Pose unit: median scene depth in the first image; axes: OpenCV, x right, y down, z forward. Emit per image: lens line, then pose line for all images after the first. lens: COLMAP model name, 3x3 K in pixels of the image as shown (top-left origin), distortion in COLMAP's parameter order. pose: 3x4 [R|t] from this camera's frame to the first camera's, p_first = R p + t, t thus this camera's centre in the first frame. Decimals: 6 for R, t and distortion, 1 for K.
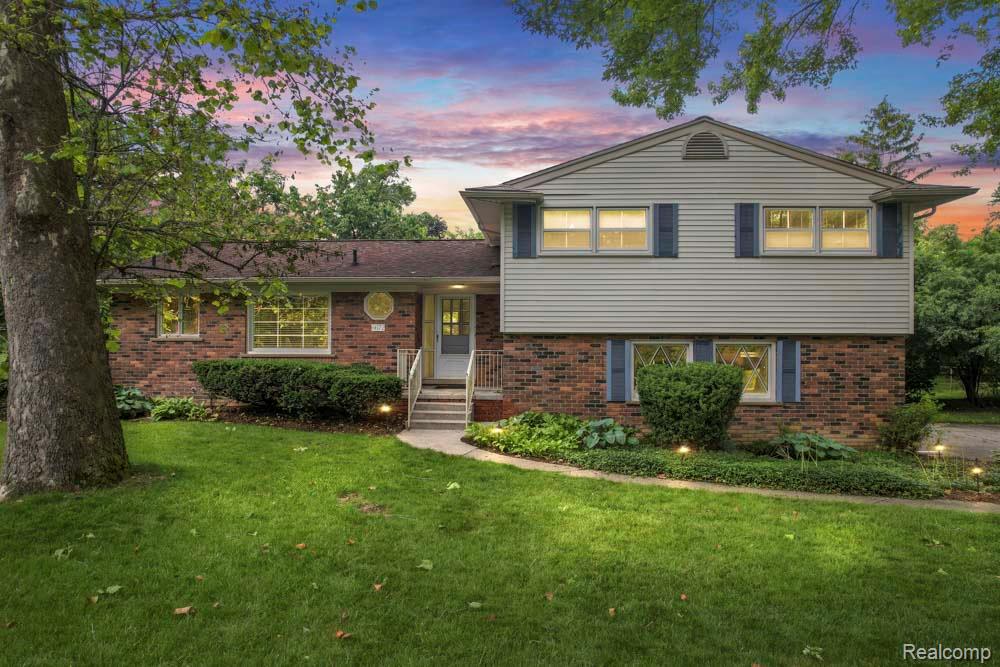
lens RADIAL K [[645.0, 0, 500.0], [0, 645.0, 333.5], [0, 0, 1]] dist [-0.025216, 0.002558]
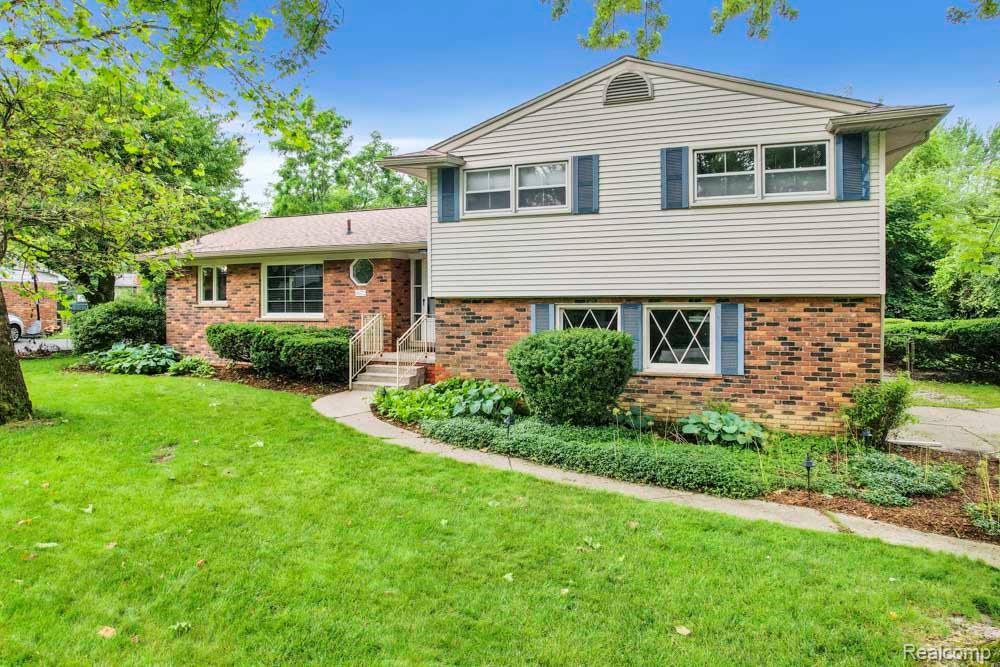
lens RADIAL K [[648.4, 0, 502.1], [0, 648.4, 299.2], [0, 0, 1]] dist [-0.023101, 0.001868]
pose [[0.948275, -0.008981, -0.317323, 0.437243], [0.011014, 0.999929, 0.004613, -0.001973], [0.317259, -0.007869, 0.948306, 0.082242]]
